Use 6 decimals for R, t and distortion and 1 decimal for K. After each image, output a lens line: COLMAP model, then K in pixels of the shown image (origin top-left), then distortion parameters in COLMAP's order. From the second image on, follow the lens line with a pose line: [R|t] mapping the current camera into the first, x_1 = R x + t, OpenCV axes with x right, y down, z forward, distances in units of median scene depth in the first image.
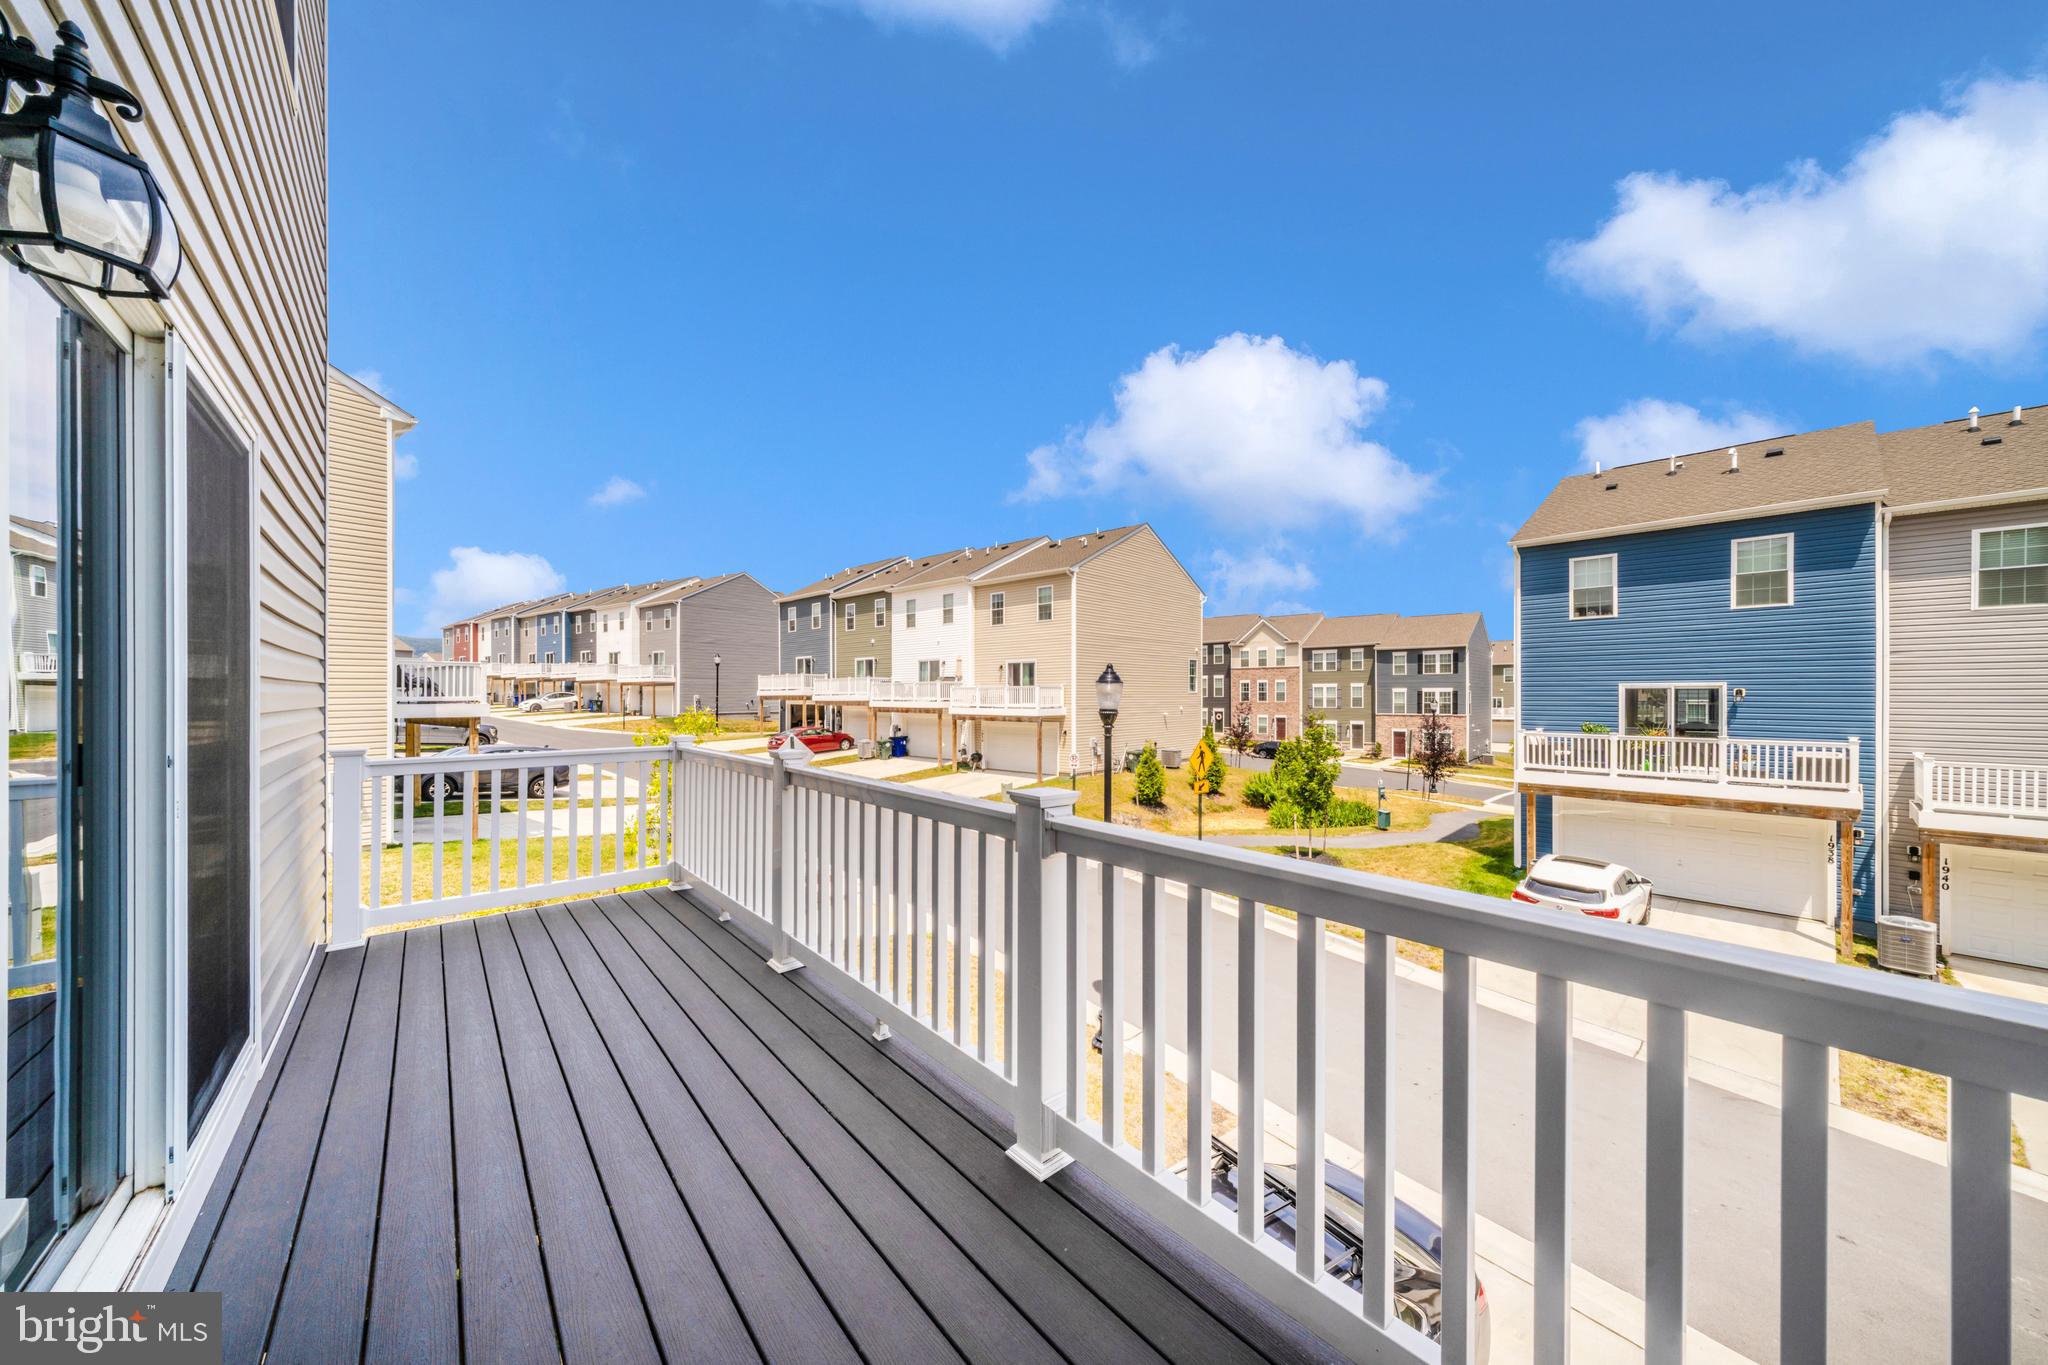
lens RADIAL K [[694.5, 0, 1036.3], [0, 694.5, 696.0], [0, 0, 1]] dist [-0.006000, 0.000194]
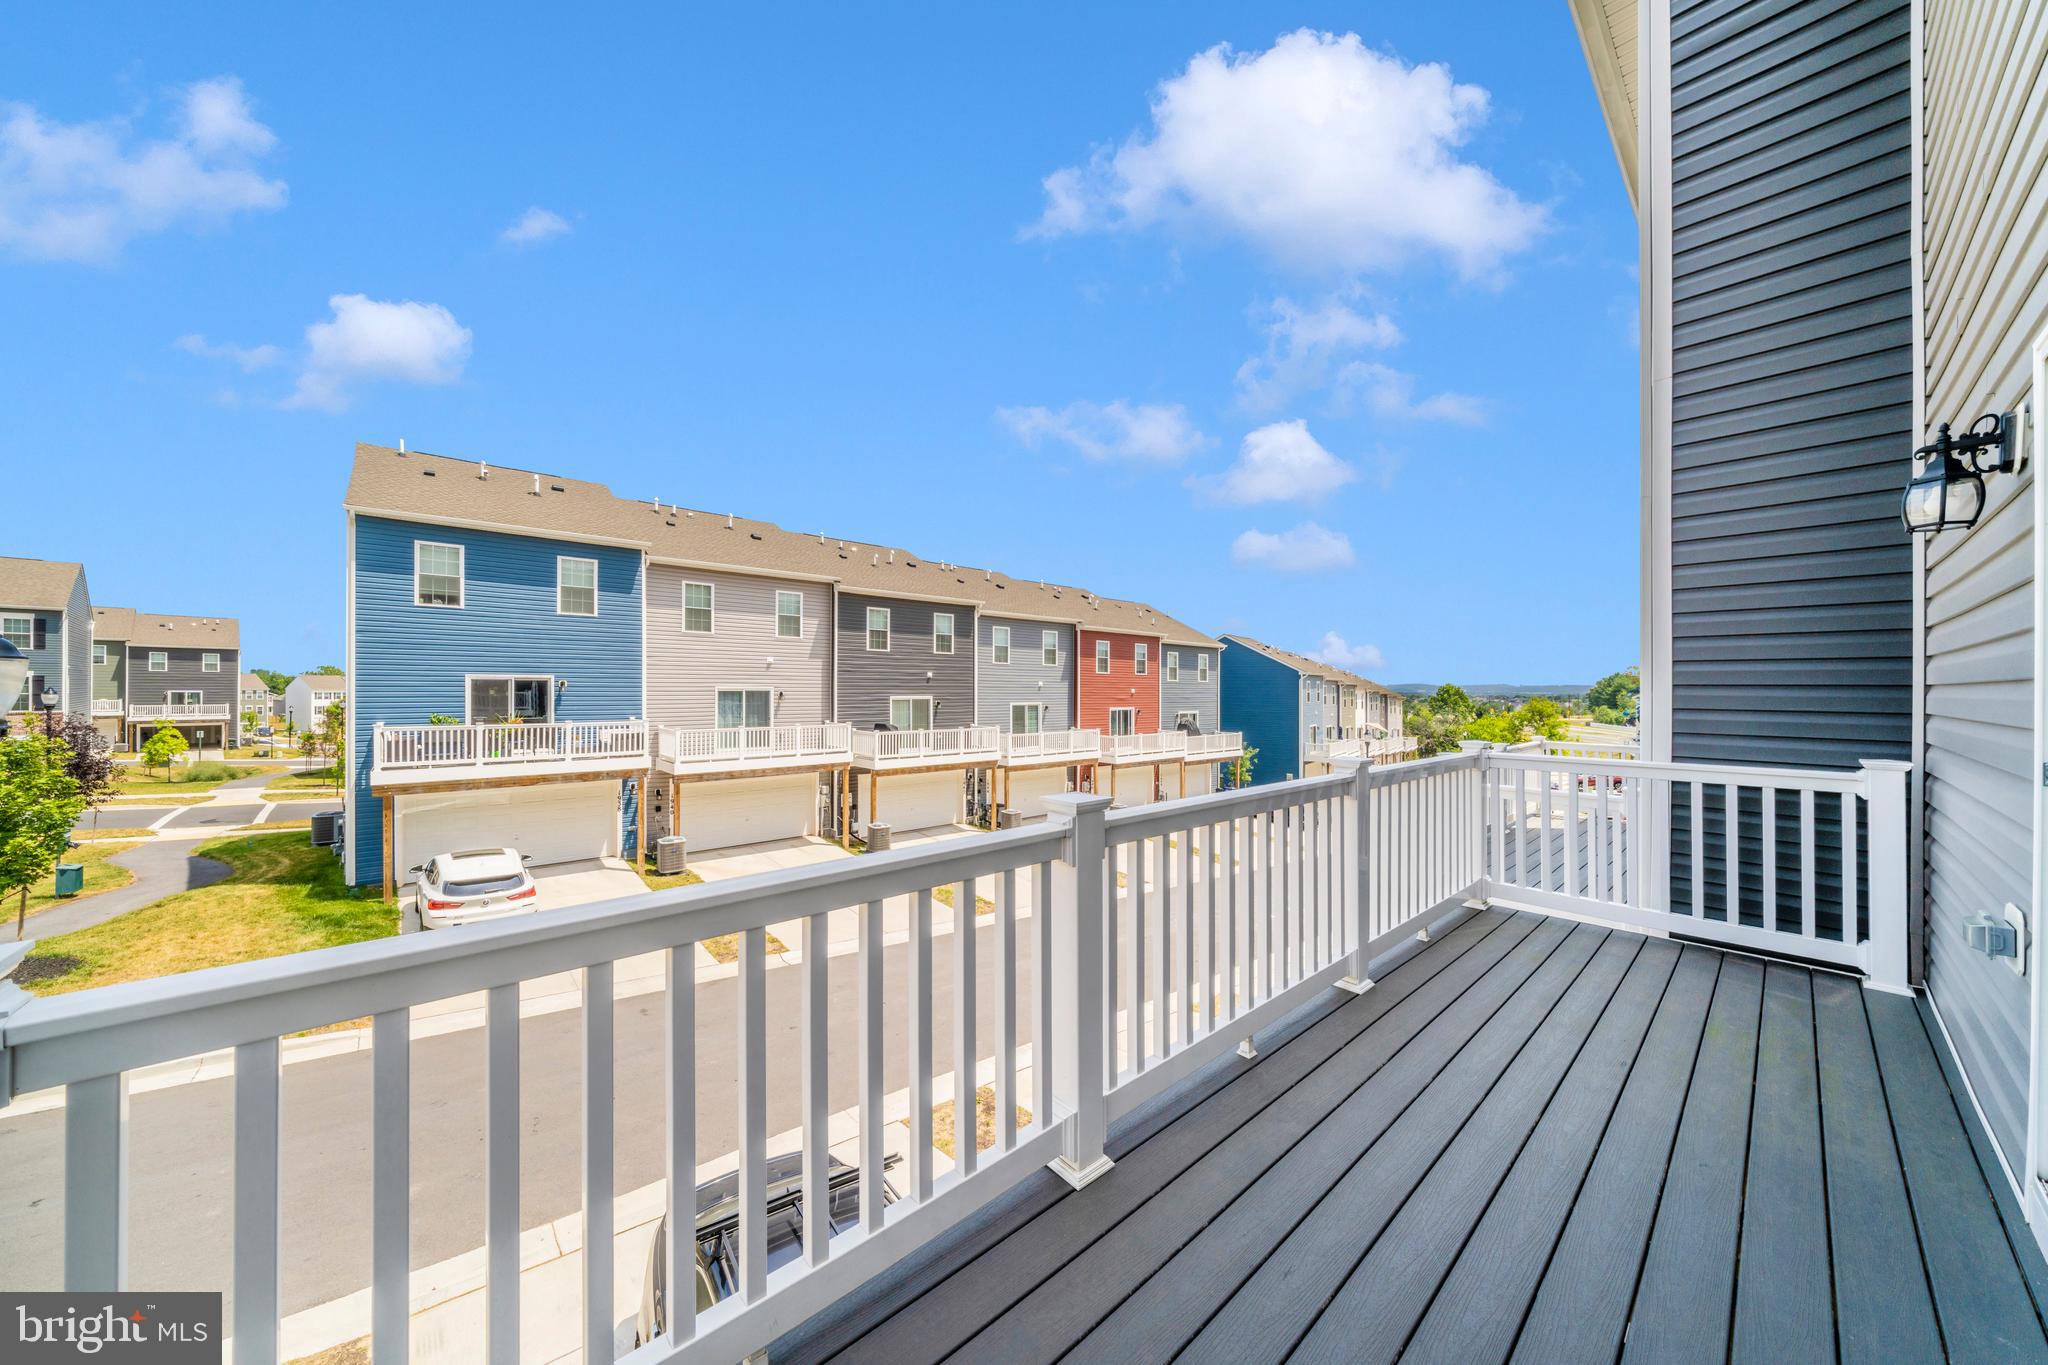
lens RADIAL K [[694.5, 0, 1017.2], [0, 694.5, 683.0], [0, 0, 1]] dist [-0.006000, 0.000194]
pose [[-0.005122, 0.005225, 0.999973, -0.186897], [-0.004344, 0.999977, -0.005248, -0.003732], [-0.999977, -0.004371, -0.005099, 0.207766]]
